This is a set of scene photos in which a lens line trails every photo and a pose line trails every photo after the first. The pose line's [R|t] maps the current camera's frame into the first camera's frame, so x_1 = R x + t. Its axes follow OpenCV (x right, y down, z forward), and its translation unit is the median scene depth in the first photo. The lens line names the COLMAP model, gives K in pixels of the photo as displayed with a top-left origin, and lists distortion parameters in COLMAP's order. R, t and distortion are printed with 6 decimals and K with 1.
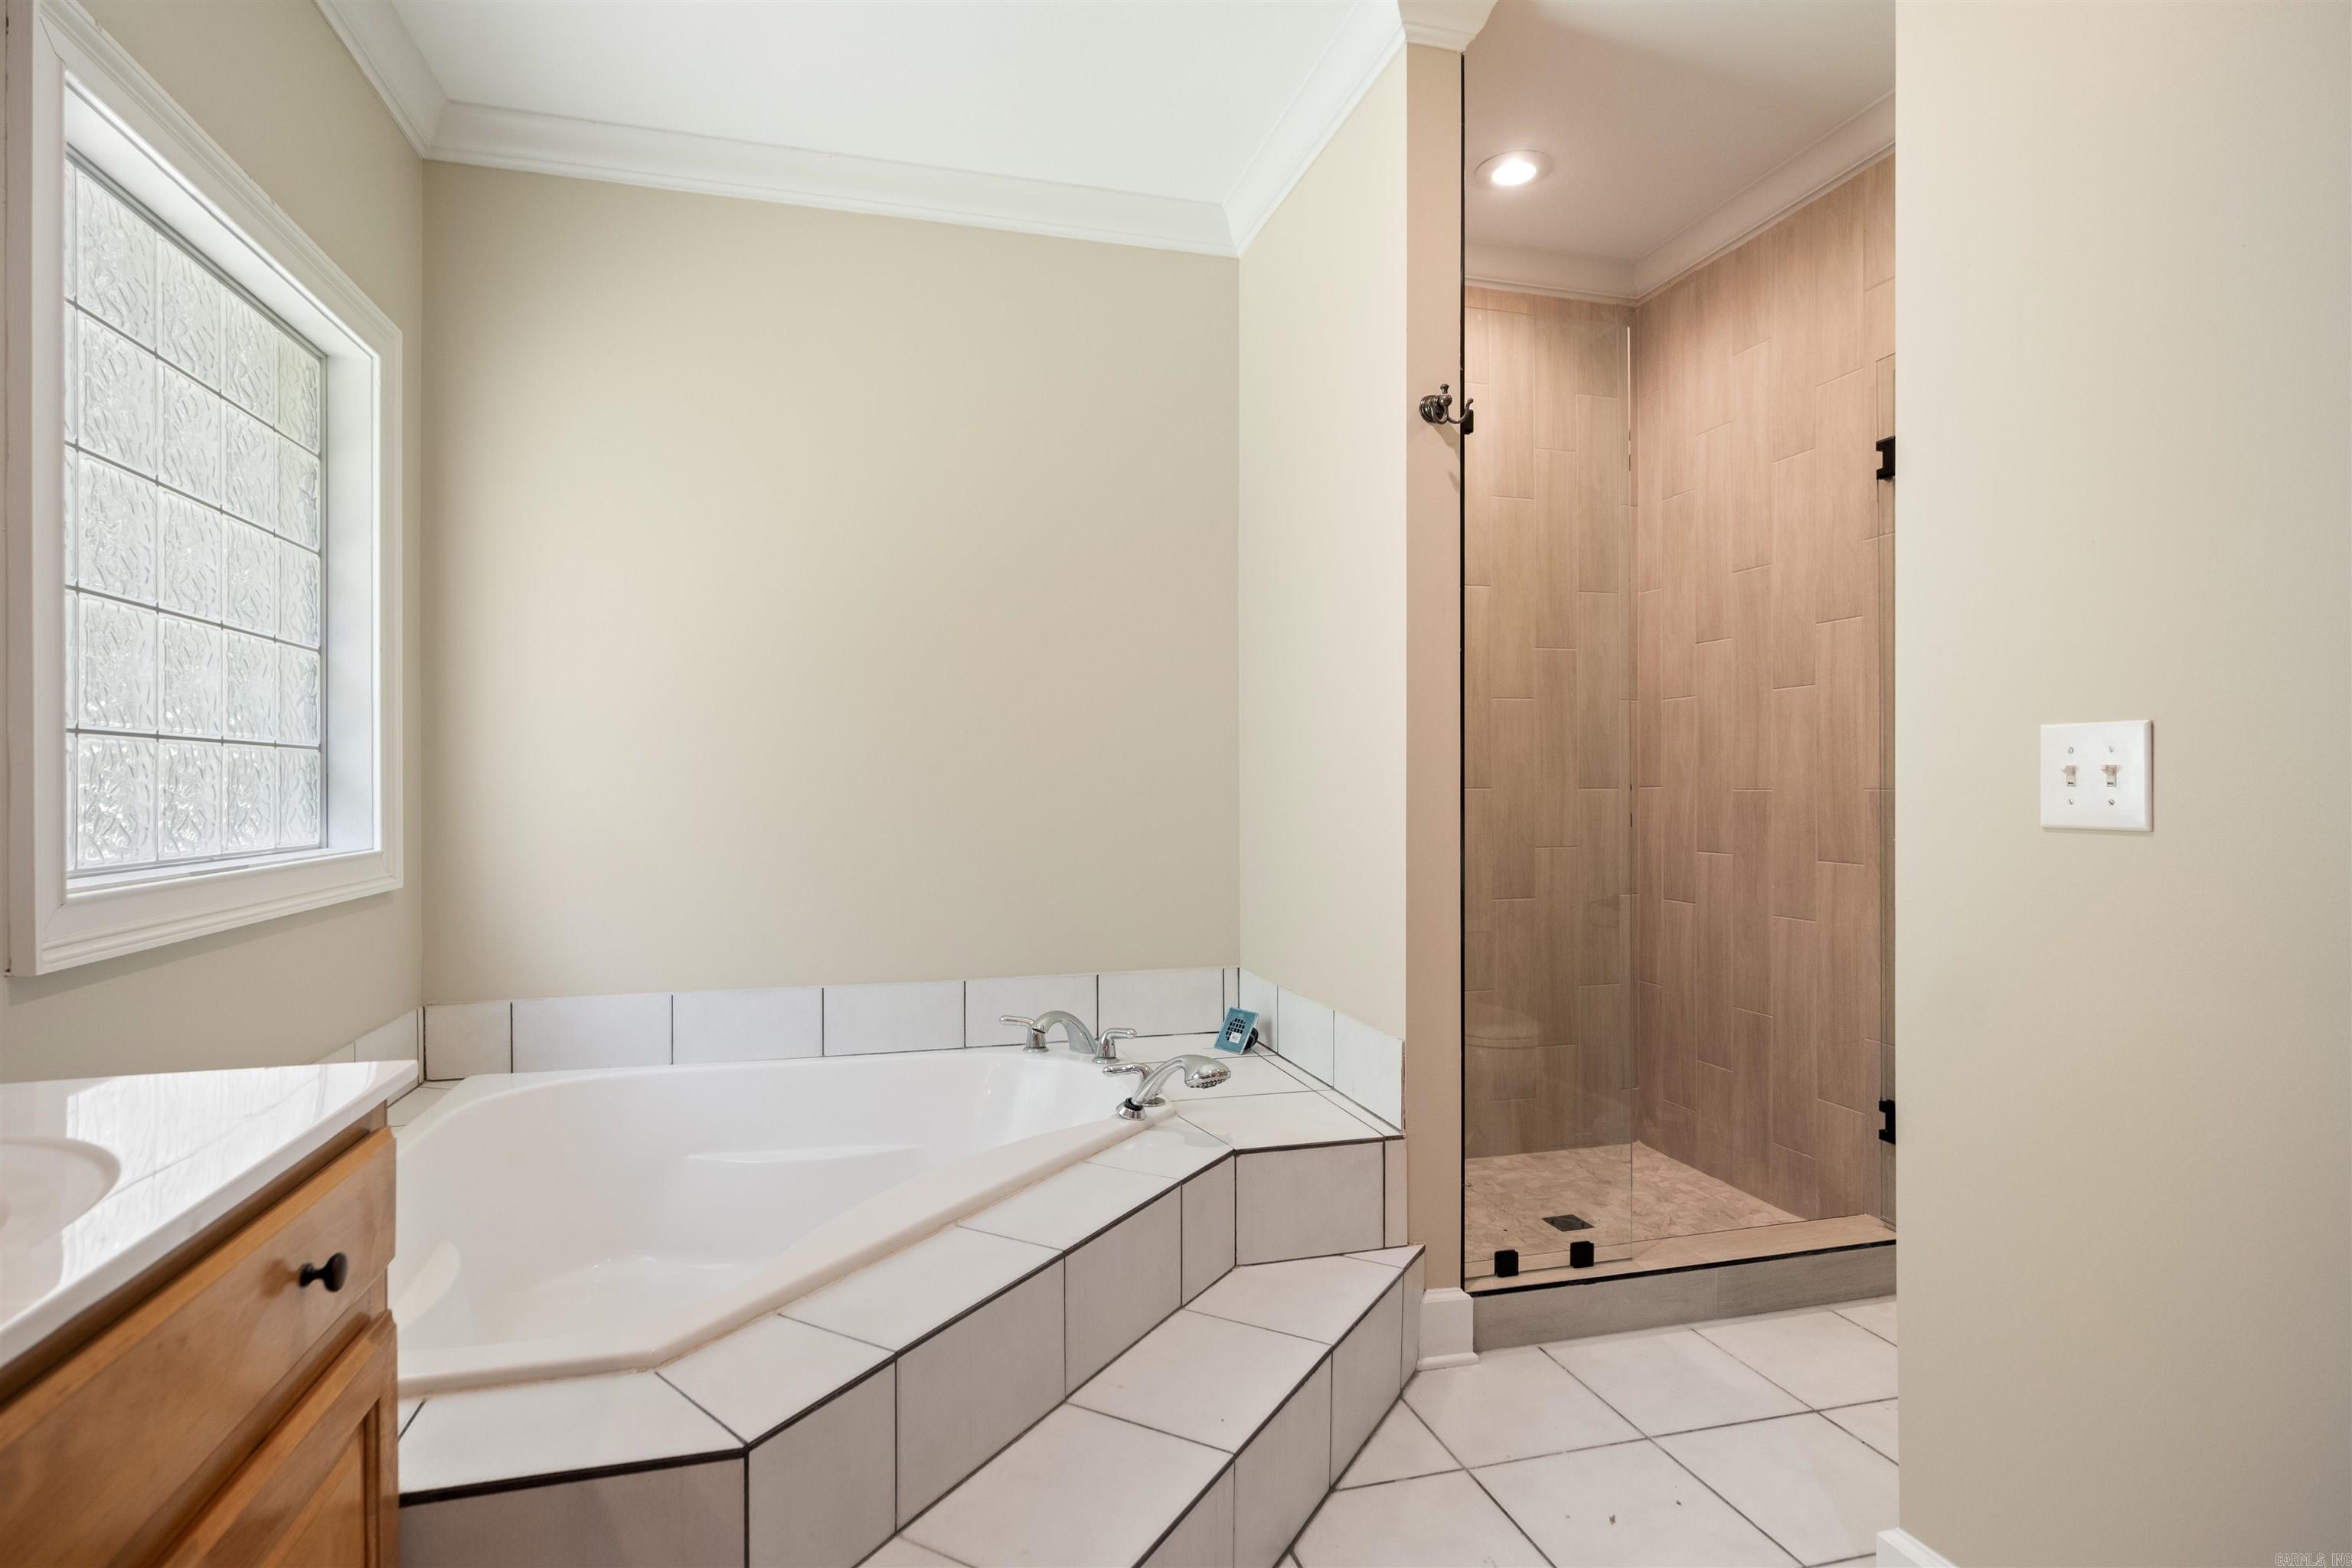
lens RADIAL K [[1197.9, 0, 1177.9], [0, 1197.9, 774.2], [0, 0, 1]] dist [-0.003673, 0.000205]
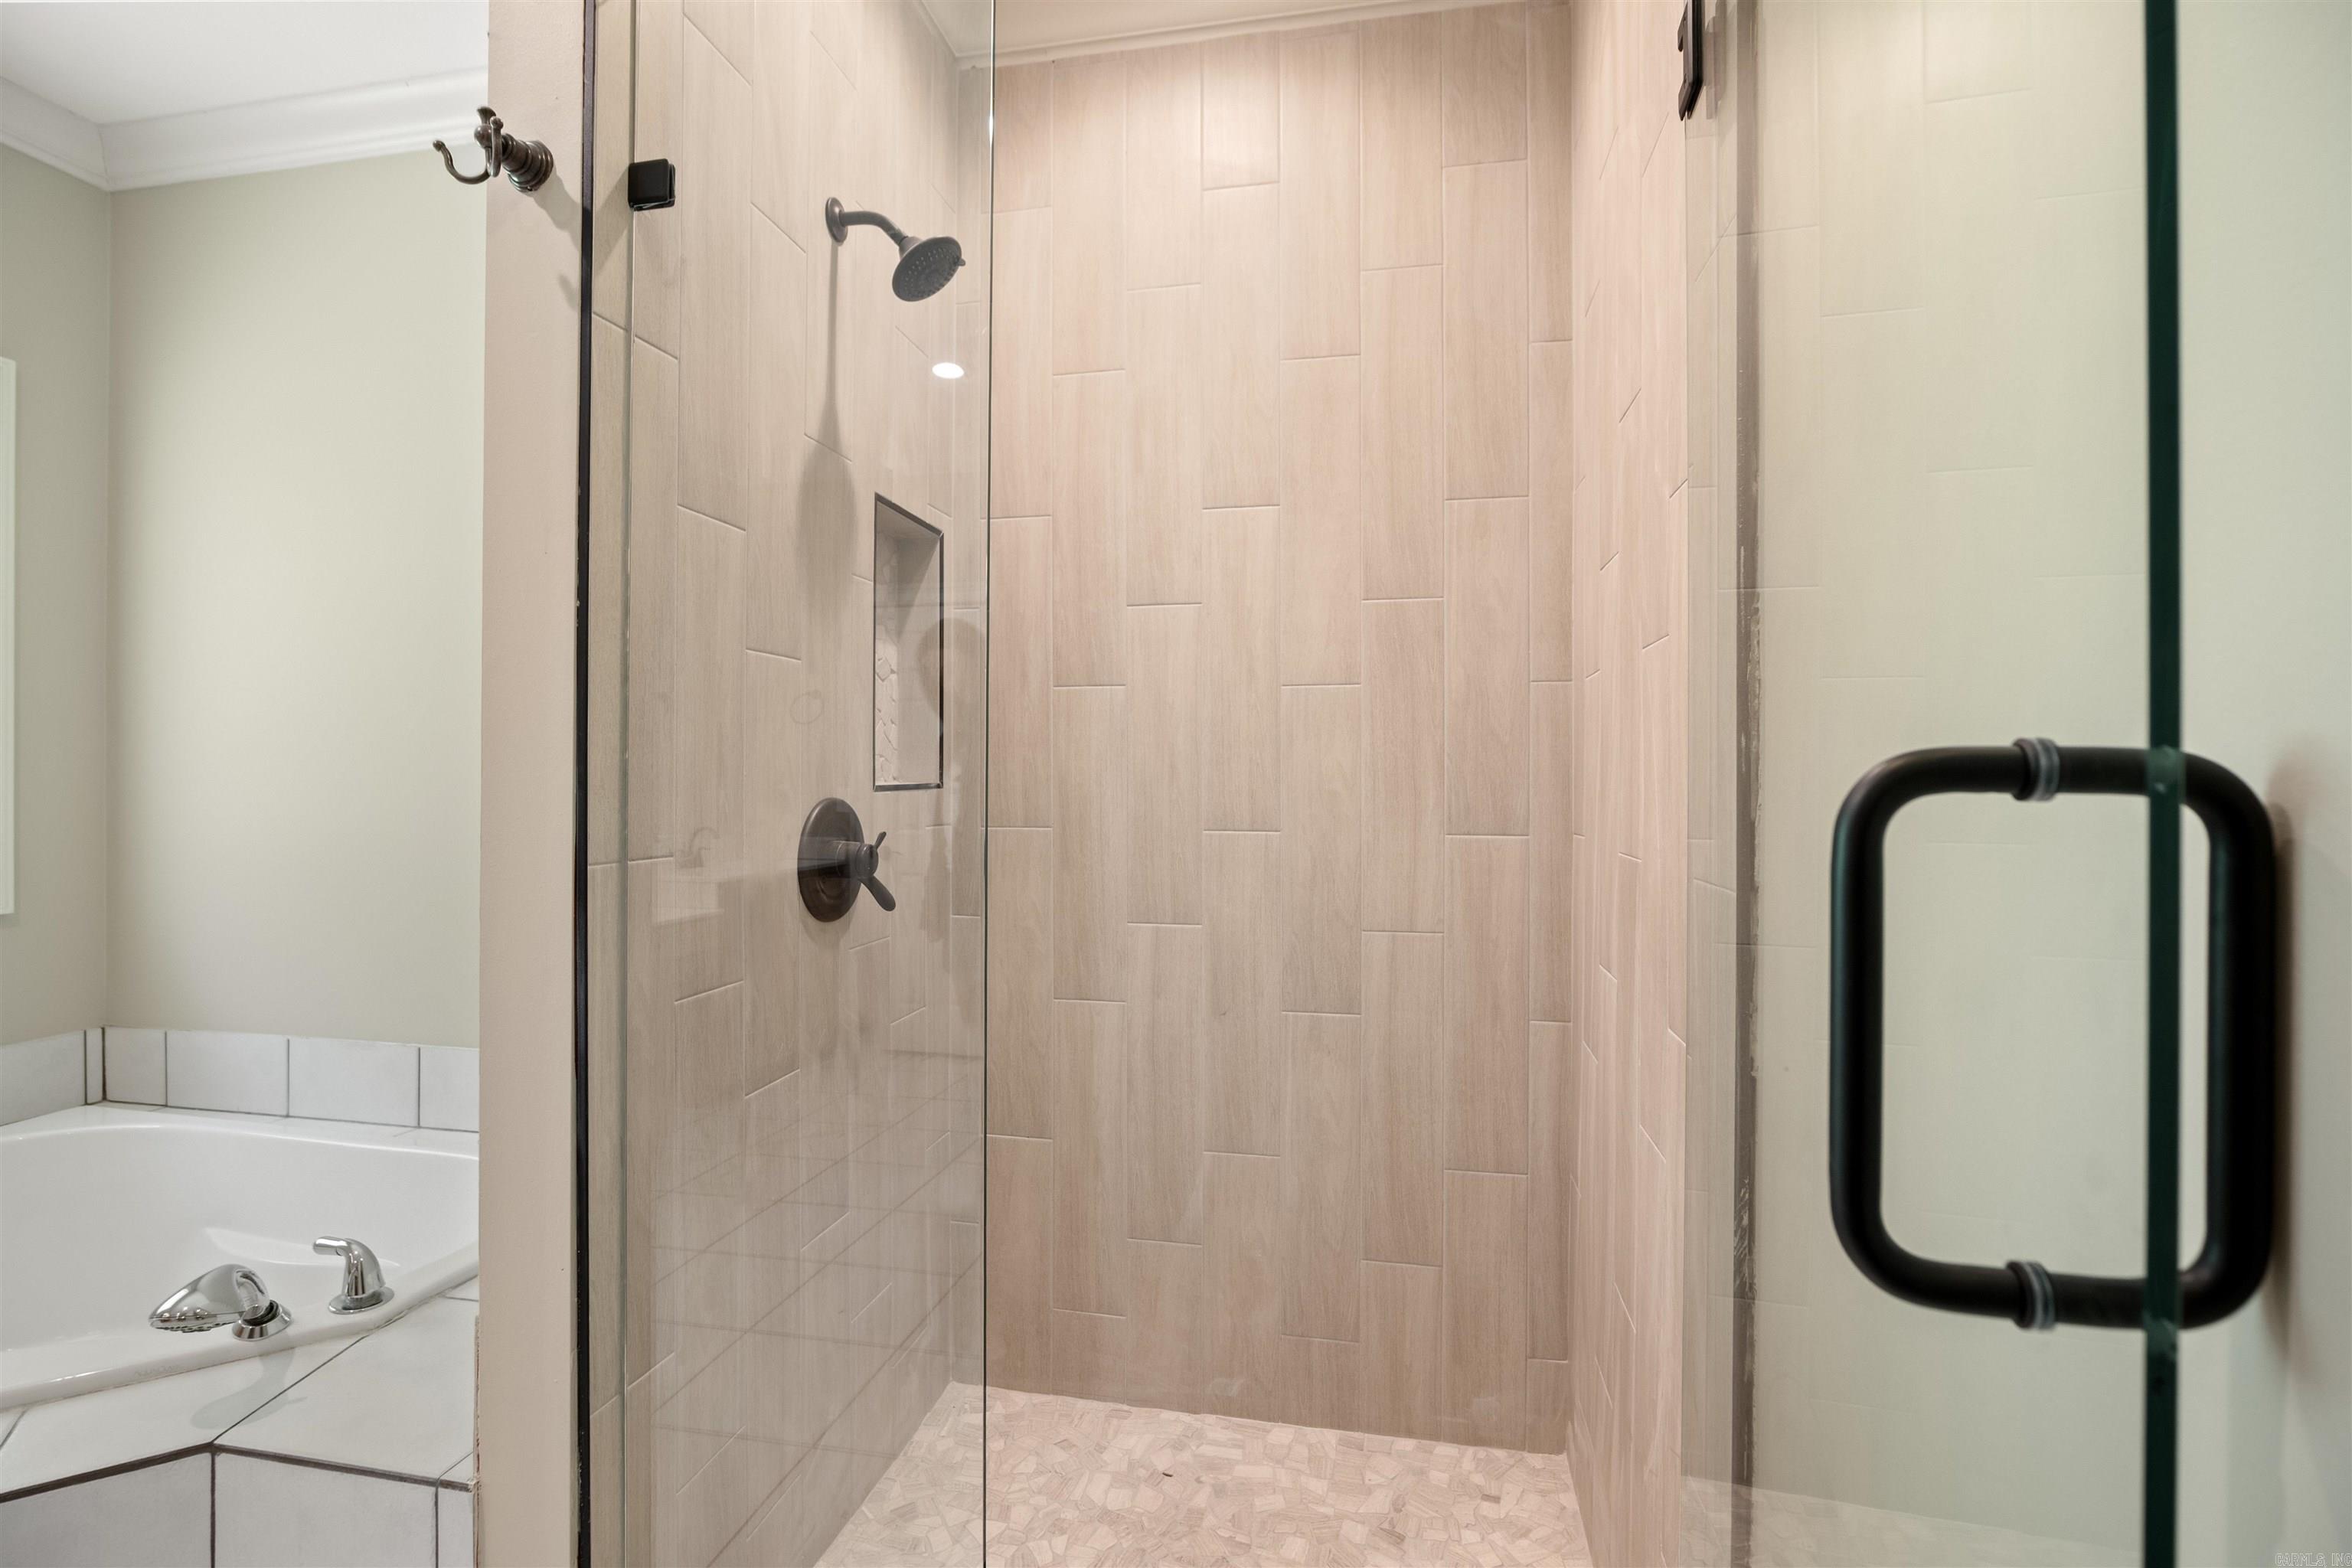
lens RADIAL K [[1106.3, 0, 1175.9], [0, 1106.3, 771.9], [0, 0, 1]] dist [-0.019350, 0.003440]
pose [[0.890884, 0.003020, -0.454221, 0.491228], [-0.001620, 0.999993, 0.003471, -0.021979], [0.454228, -0.002357, 0.890882, 0.483584]]
